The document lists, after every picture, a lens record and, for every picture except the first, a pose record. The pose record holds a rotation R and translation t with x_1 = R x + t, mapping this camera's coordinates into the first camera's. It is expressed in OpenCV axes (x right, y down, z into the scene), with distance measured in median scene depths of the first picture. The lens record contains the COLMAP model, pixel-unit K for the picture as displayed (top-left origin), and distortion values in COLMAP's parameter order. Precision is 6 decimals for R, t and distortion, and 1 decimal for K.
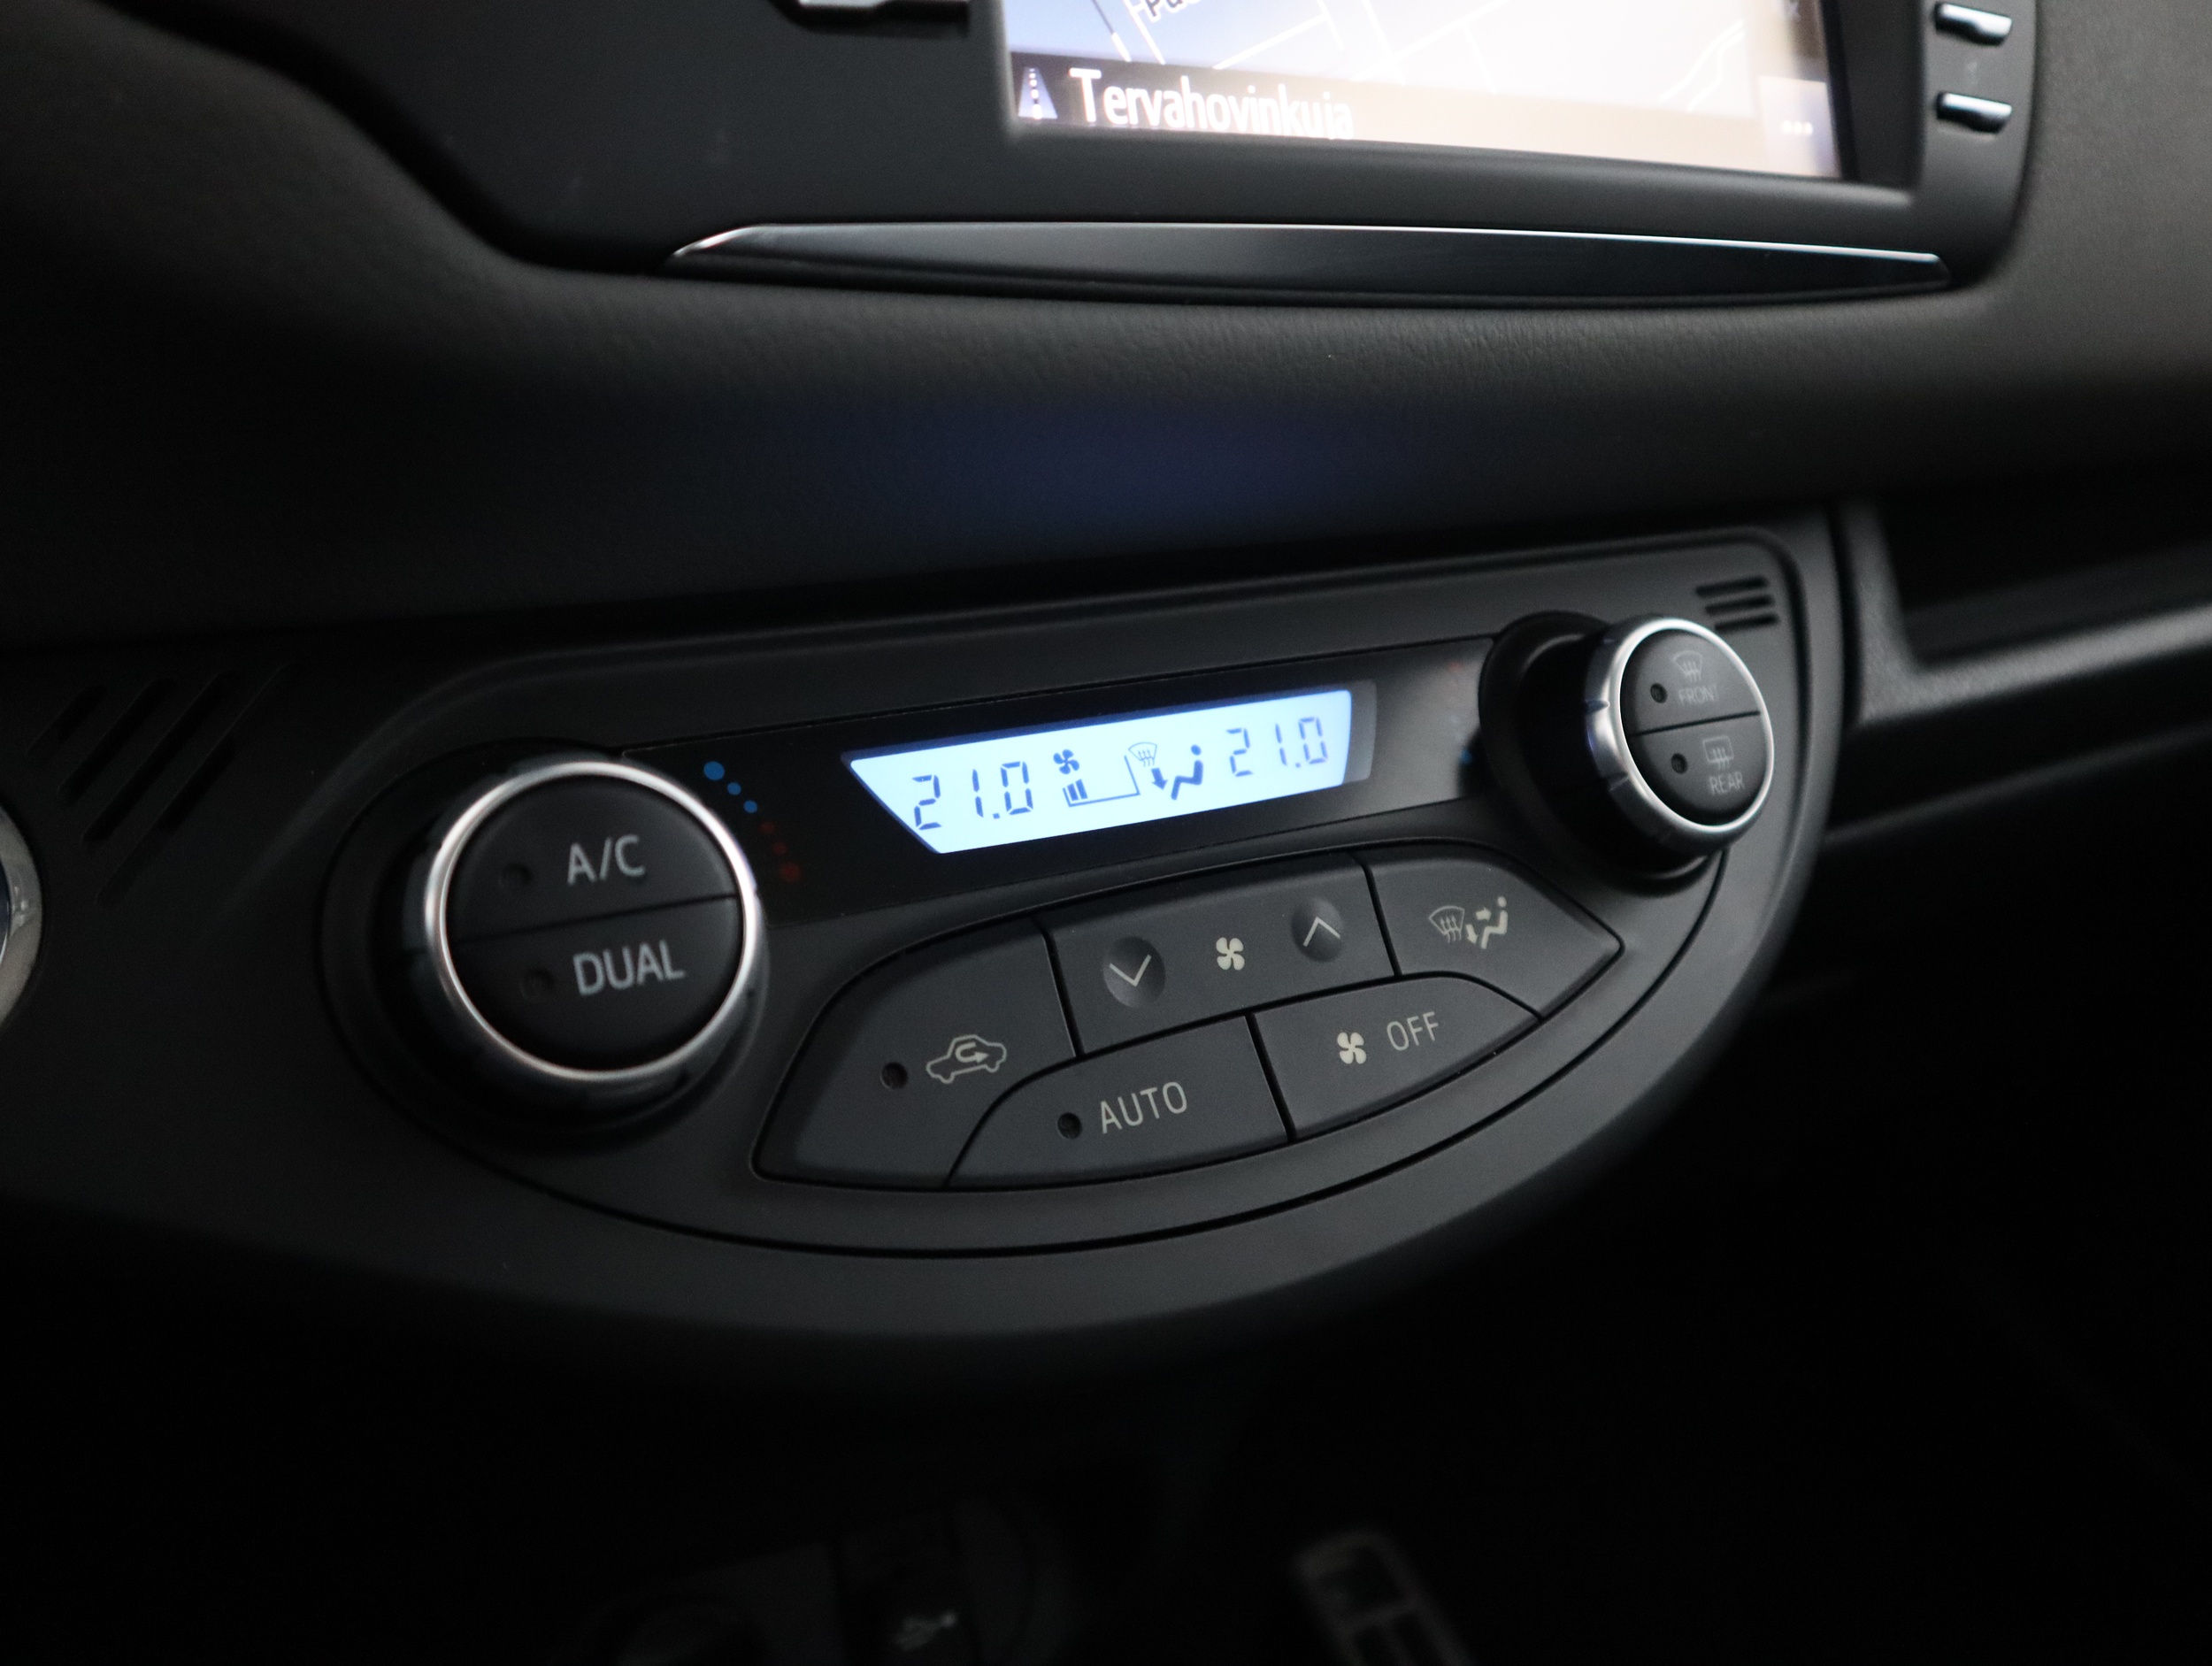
lens RADIAL K [[1656.3, 0, 1106.0], [0, 1656.3, 833.0], [0, 0, 1]] dist [-0.045861, -0.002442]
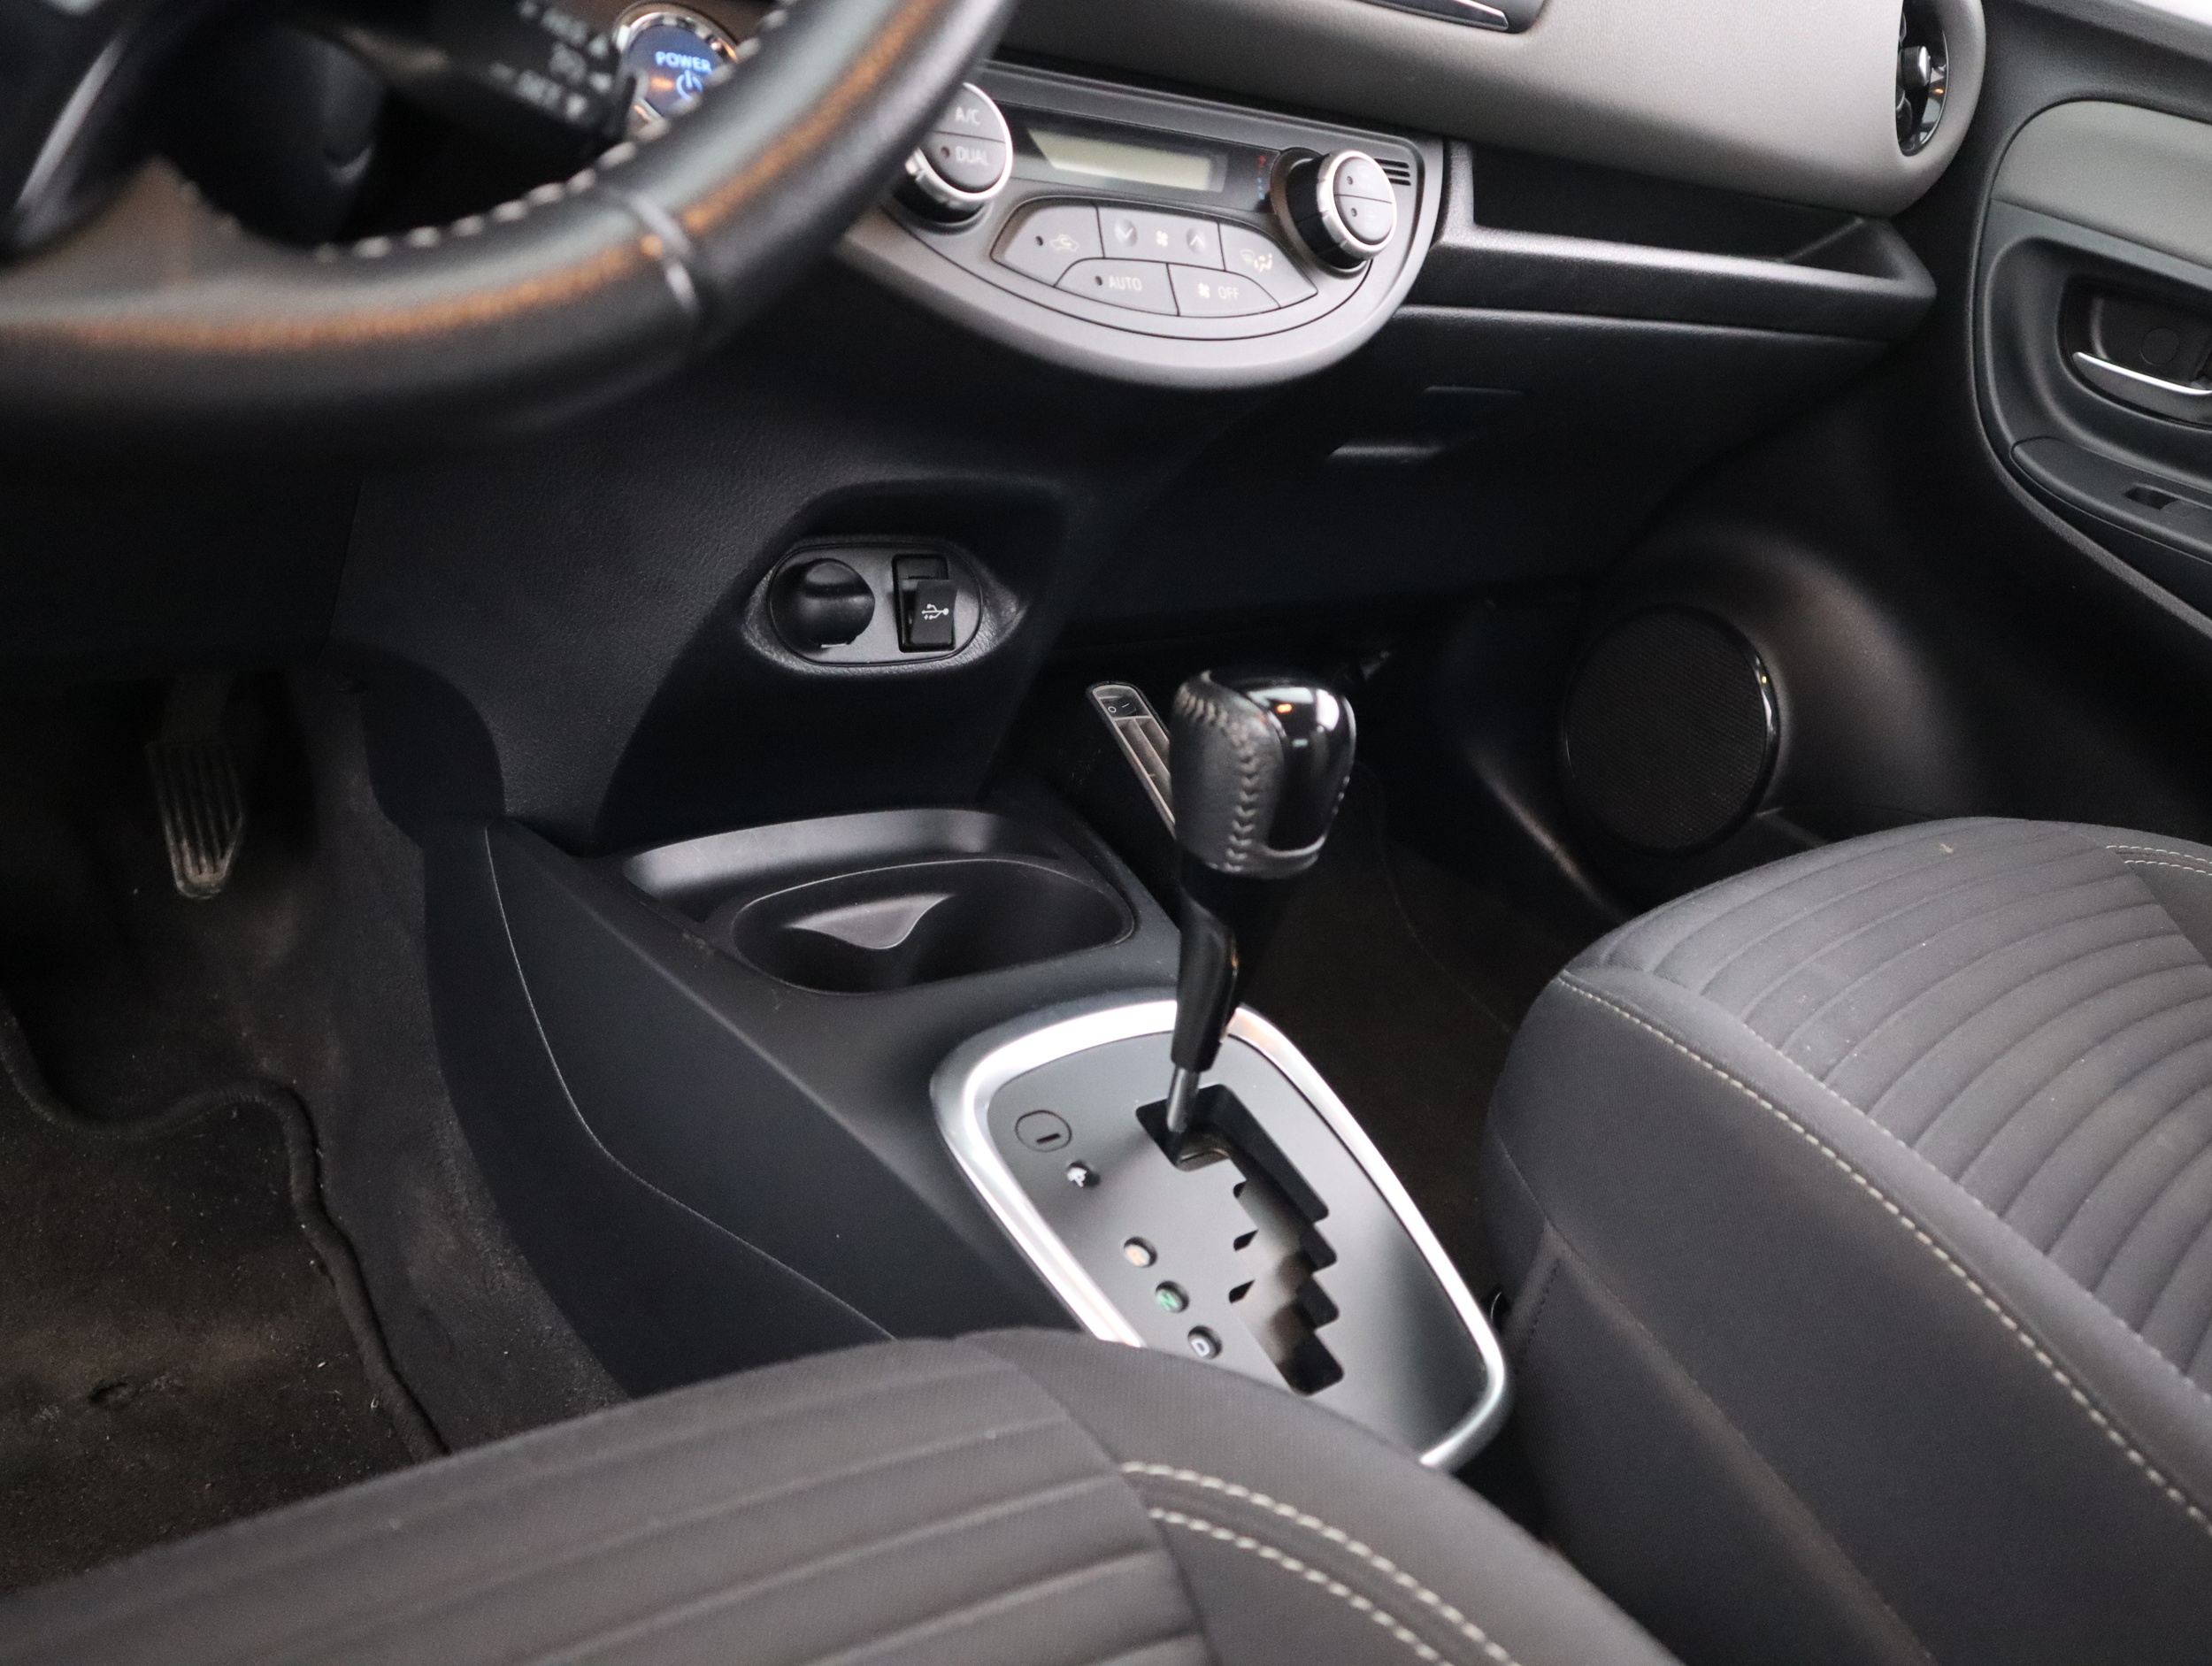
lens RADIAL K [[1661.0, 0, 1101.1], [0, 1661.0, 896.2], [0, 0, 1]] dist [-0.188330, 0.189729]
pose [[0.972505, 0.107816, 0.206422, -0.352732], [-0.143923, 0.975093, 0.168757, 0.557151], [-0.183086, -0.193826, 0.963800, -1.274089]]
